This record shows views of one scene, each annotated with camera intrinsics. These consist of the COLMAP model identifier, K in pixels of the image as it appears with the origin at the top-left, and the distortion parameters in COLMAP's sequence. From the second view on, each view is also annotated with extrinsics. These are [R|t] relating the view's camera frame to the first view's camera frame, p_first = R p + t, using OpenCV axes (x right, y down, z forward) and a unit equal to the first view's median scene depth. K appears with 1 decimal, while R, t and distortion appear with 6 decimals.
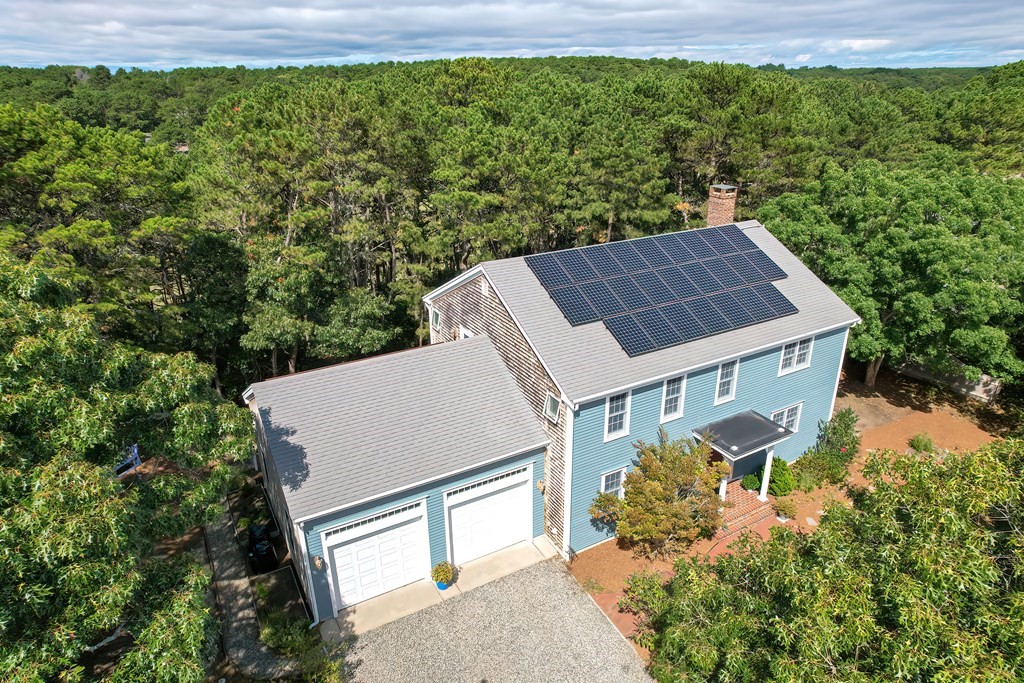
lens RADIAL K [[657.1, 0, 517.5], [0, 657.1, 345.1], [0, 0, 1]] dist [-0.076327, 0.067344]
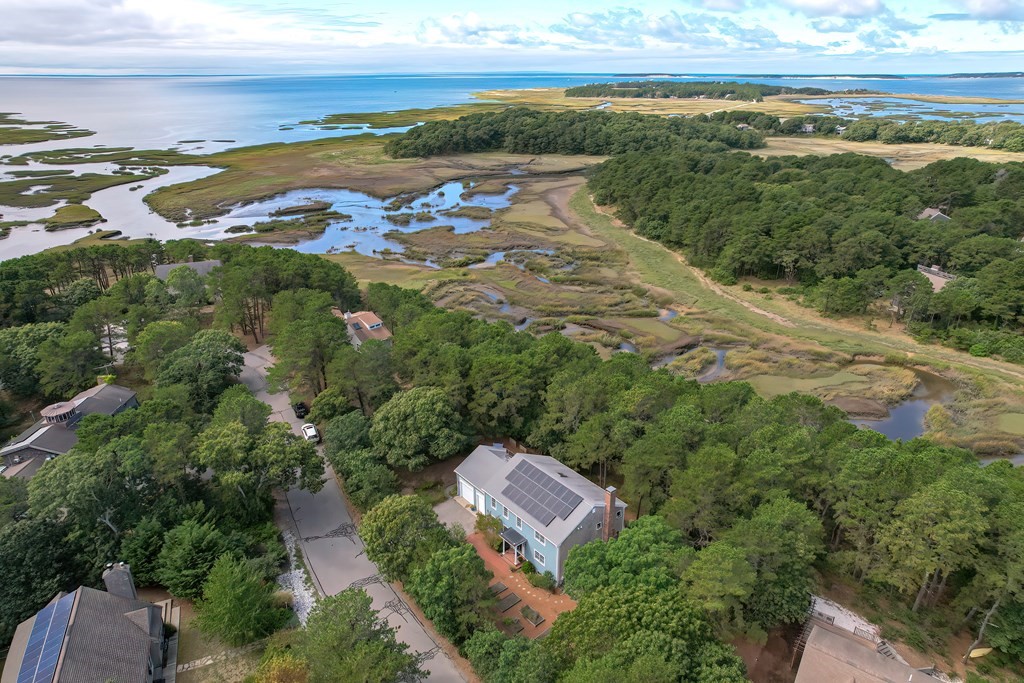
lens RADIAL K [[657.1, 0, 517.5], [0, 657.1, 345.1], [0, 0, 1]] dist [-0.076327, 0.067344]
pose [[0.174881, 0.396464, -0.901239, 3.114955], [-0.378188, 0.872177, 0.310294, -1.852299], [0.909060, 0.286573, 0.302465, -0.285721]]
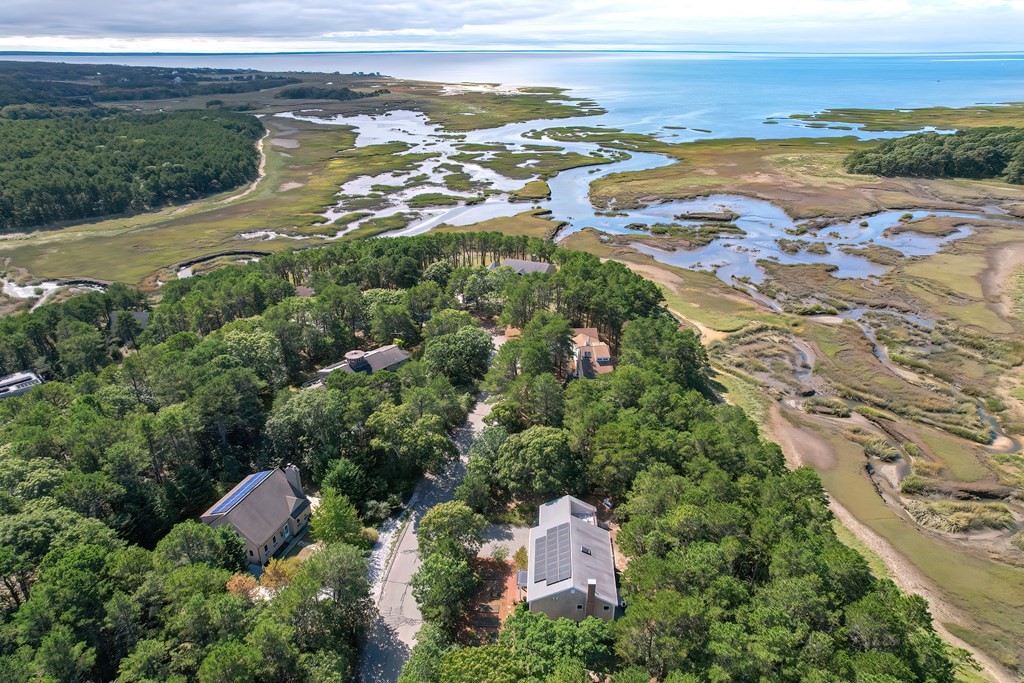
lens RADIAL K [[660.4, 0, 512.0], [0, 660.4, 341.5], [0, 0, 1]] dist [-0.066560, 0.070632]
pose [[-0.543548, 0.359326, -0.758578, 2.996034], [-0.312555, 0.752103, 0.580216, -3.348996], [0.779016, 0.552472, -0.296495, 1.390469]]
